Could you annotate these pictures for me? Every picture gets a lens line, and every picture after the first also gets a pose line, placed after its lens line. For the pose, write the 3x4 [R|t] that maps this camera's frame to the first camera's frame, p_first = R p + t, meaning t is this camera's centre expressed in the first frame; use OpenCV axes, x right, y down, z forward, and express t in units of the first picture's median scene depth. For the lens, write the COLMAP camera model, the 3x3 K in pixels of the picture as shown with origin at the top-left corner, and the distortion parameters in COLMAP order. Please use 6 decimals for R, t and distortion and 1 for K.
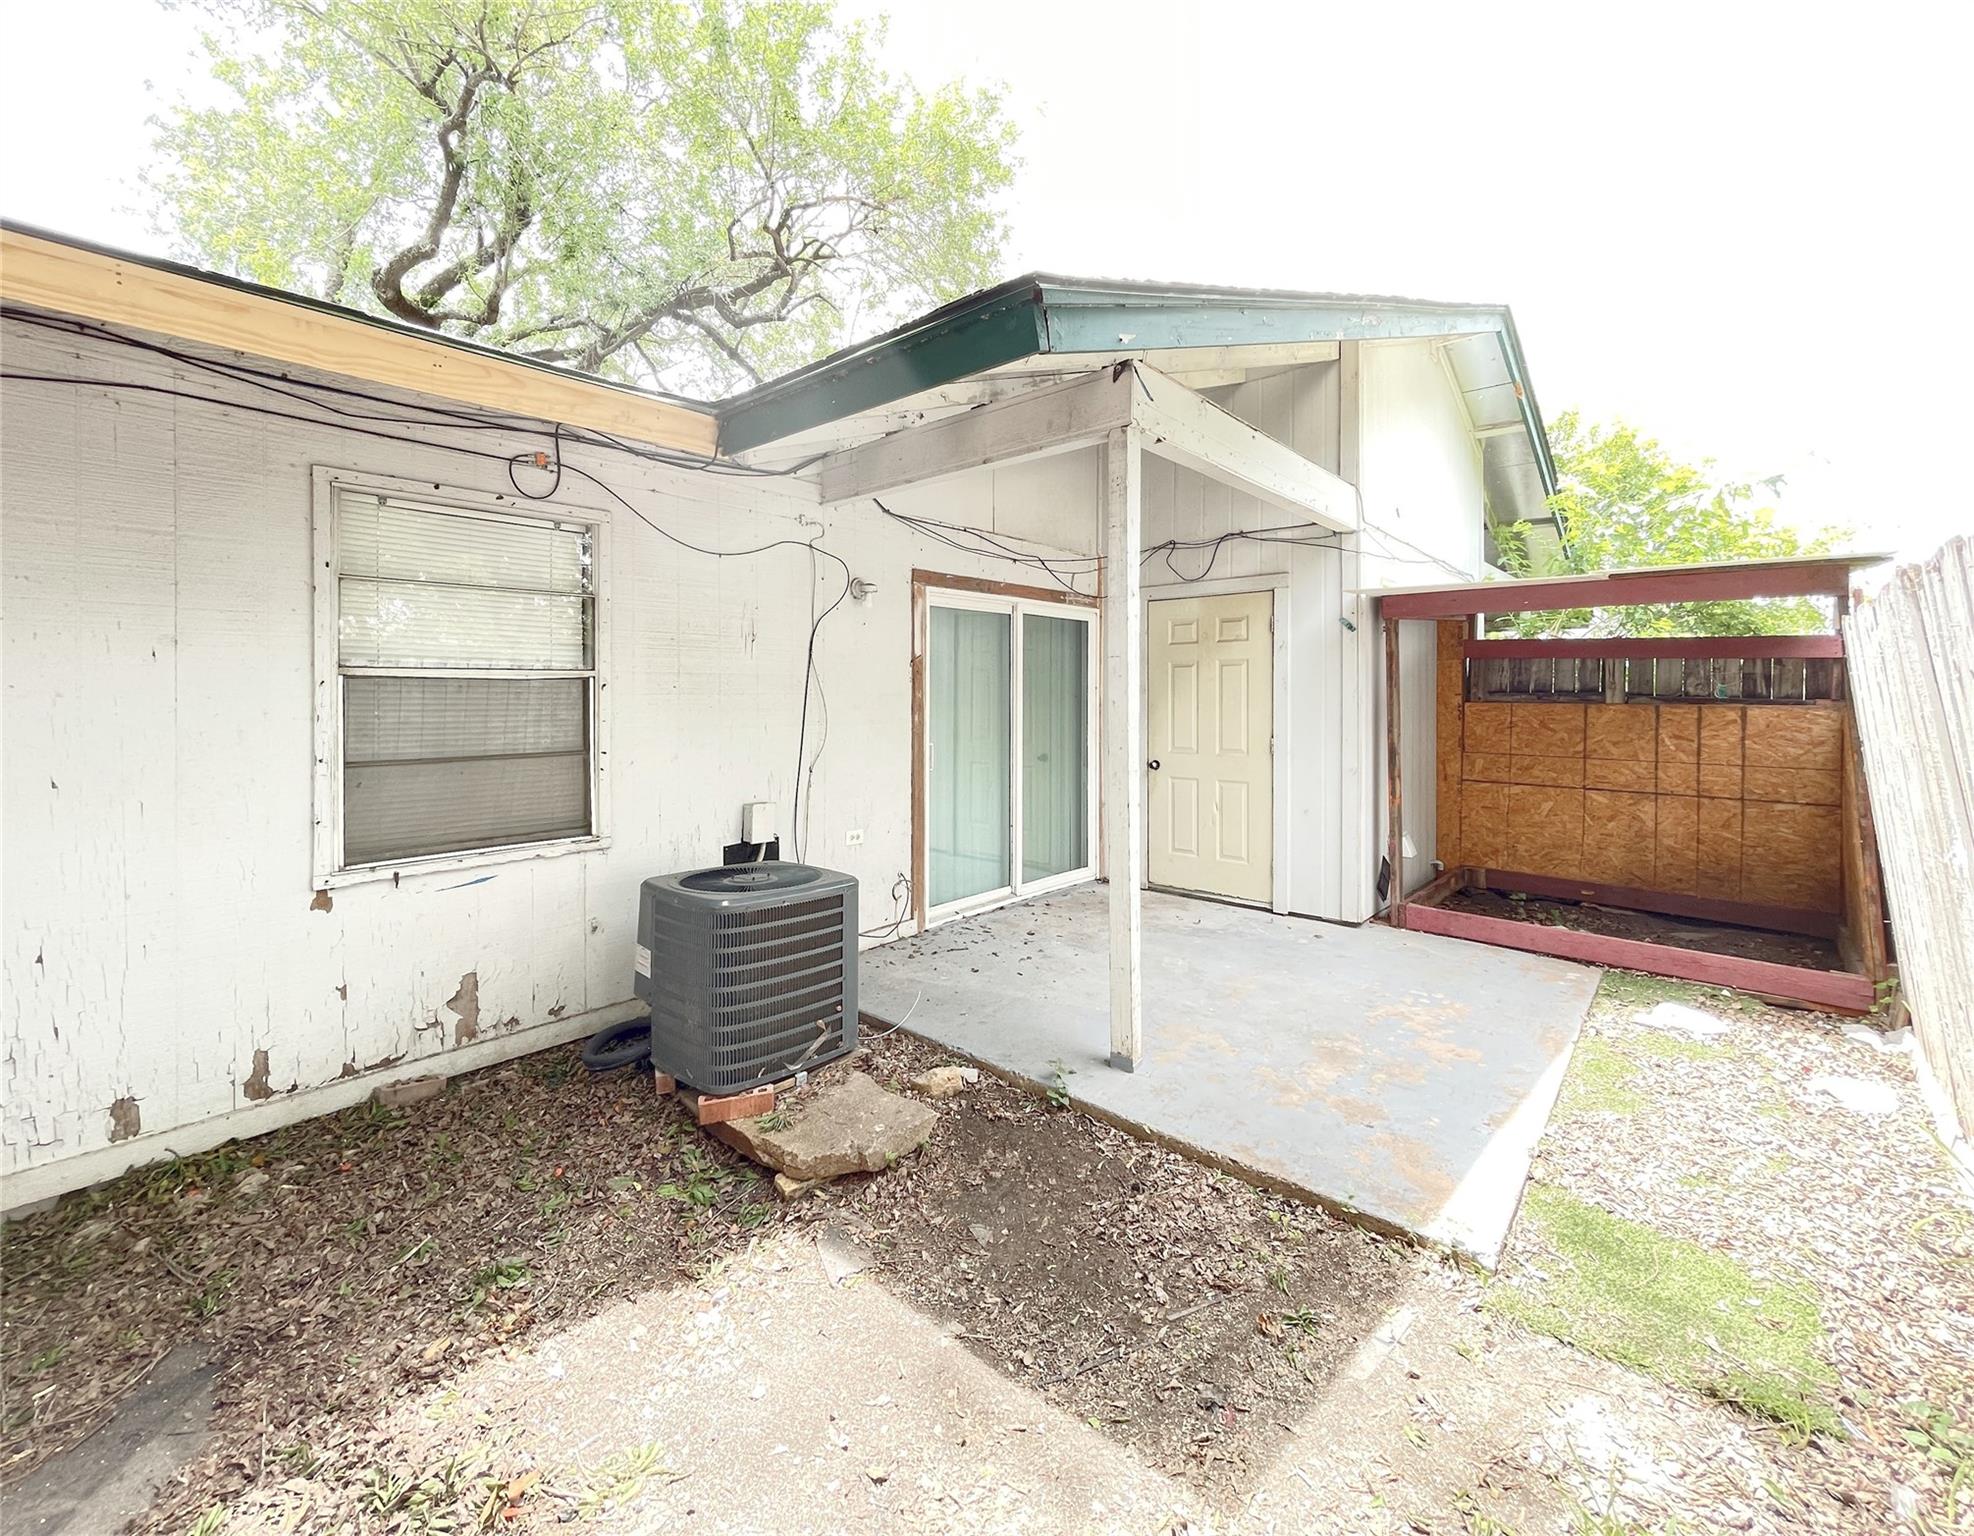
lens RADIAL K [[821.6, 0, 987.2], [0, 821.6, 670.1], [0, 0, 1]] dist [-0.000418, -0.000354]
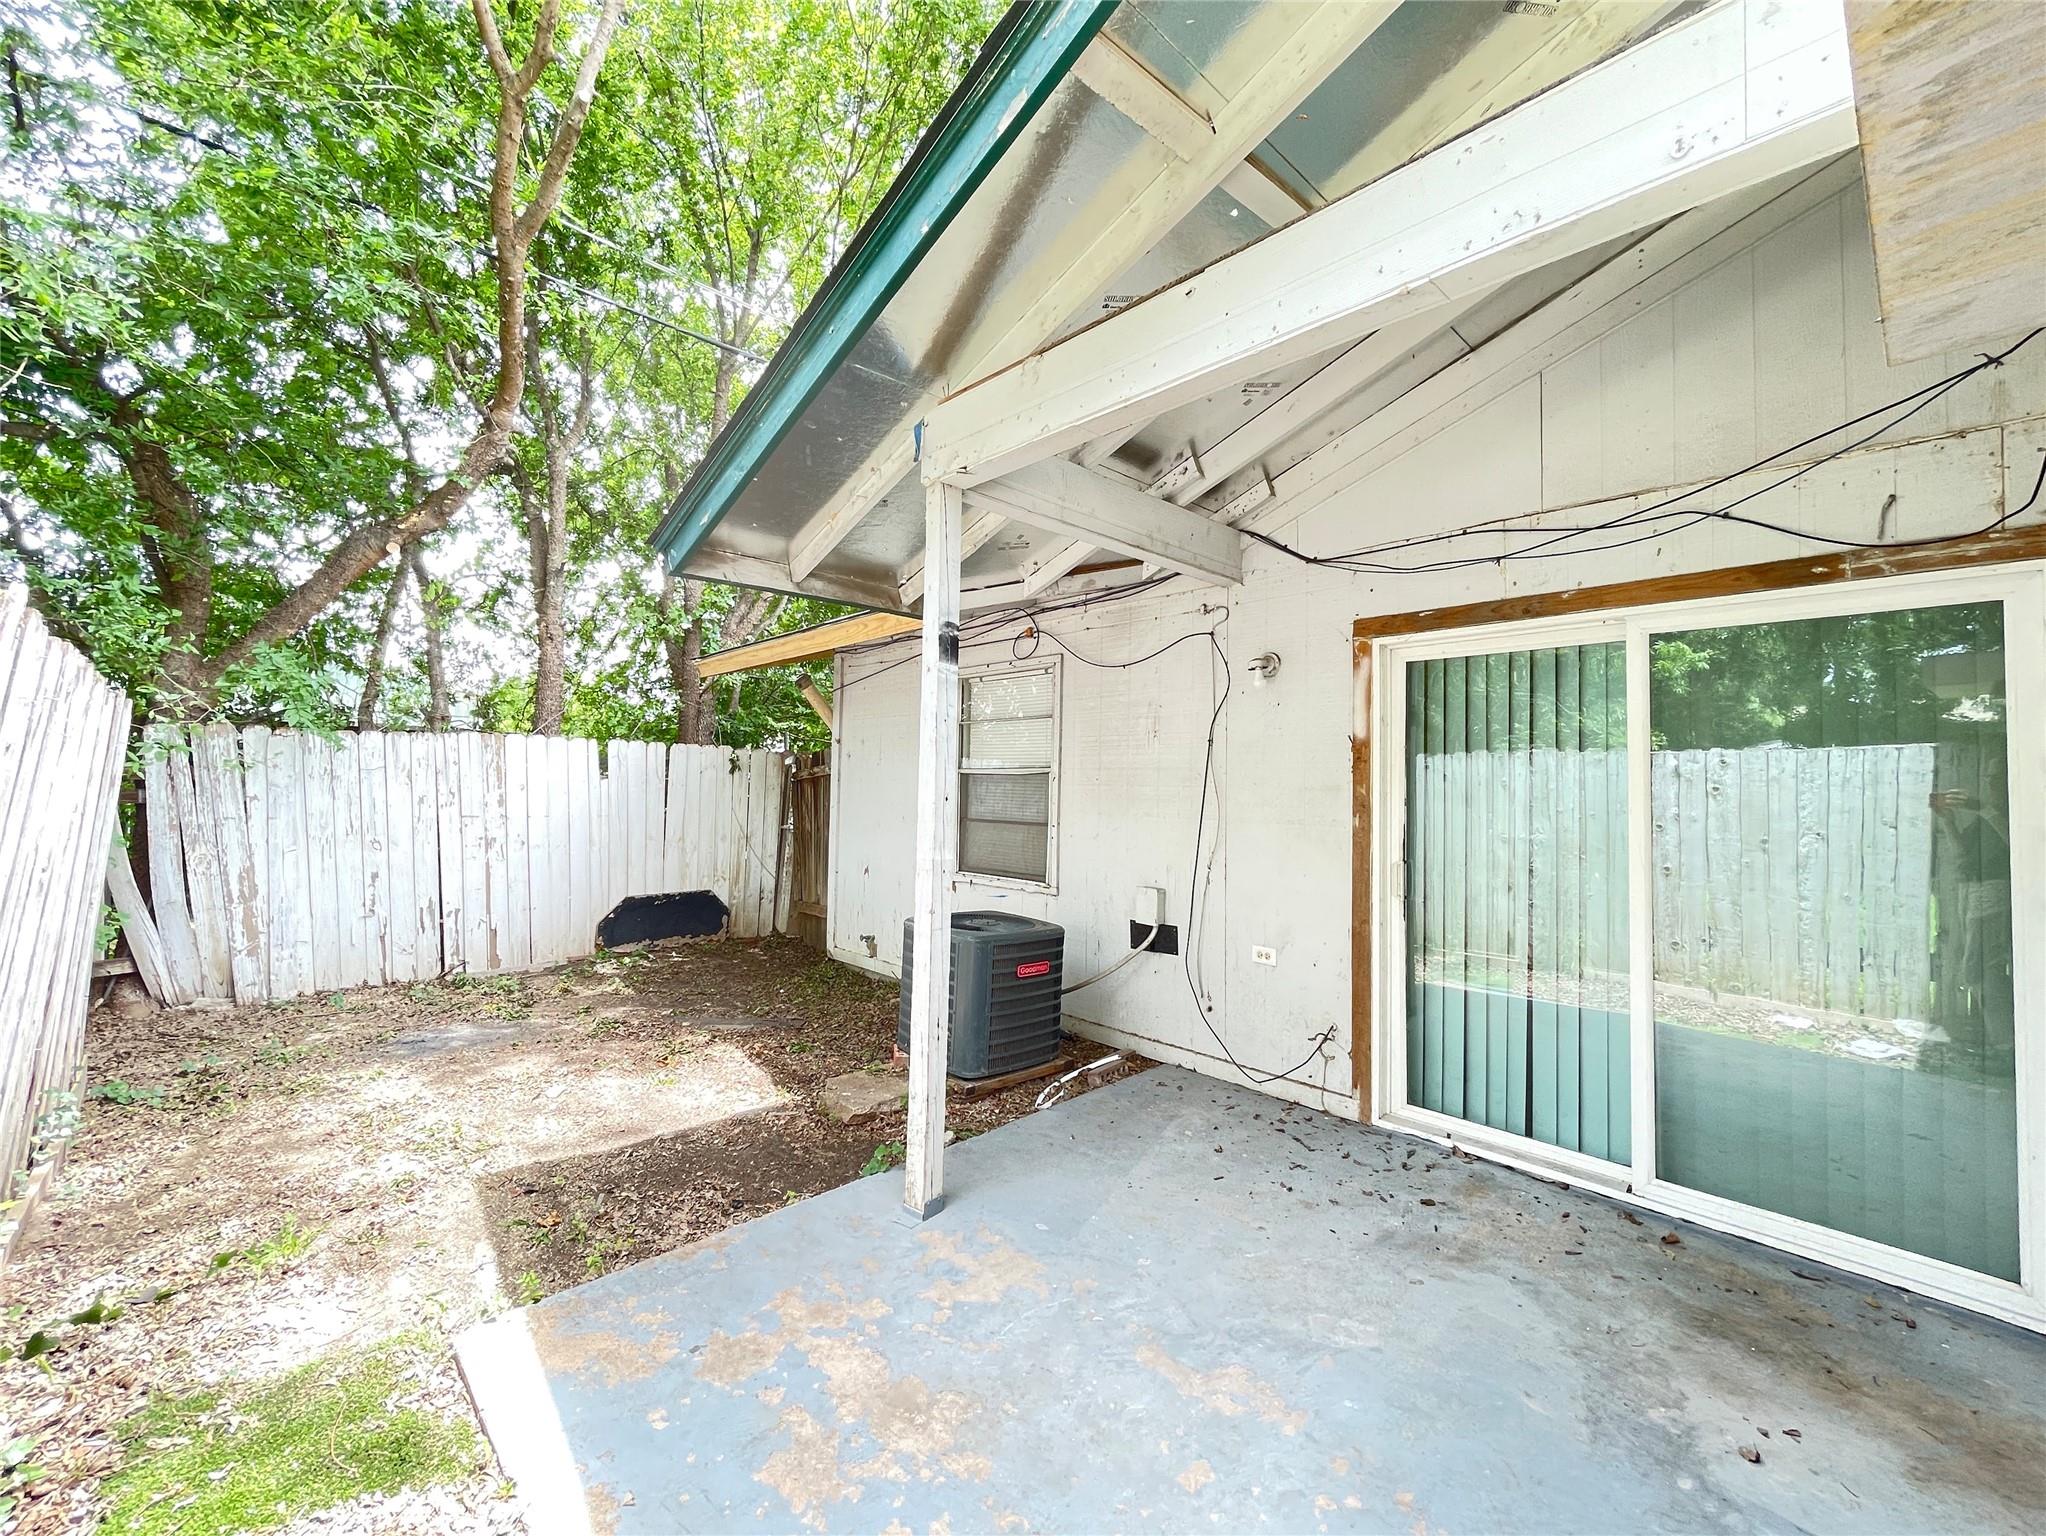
lens RADIAL K [[853.9, 0, 1022.0], [0, 853.9, 719.0], [0, 0, 1]] dist [0.008007, 0.000132]
pose [[-0.104179, -0.080322, -0.991310, 1.022792], [0.010785, 0.996584, -0.081883, 0.037906], [0.994500, -0.019222, -0.102957, 1.127020]]
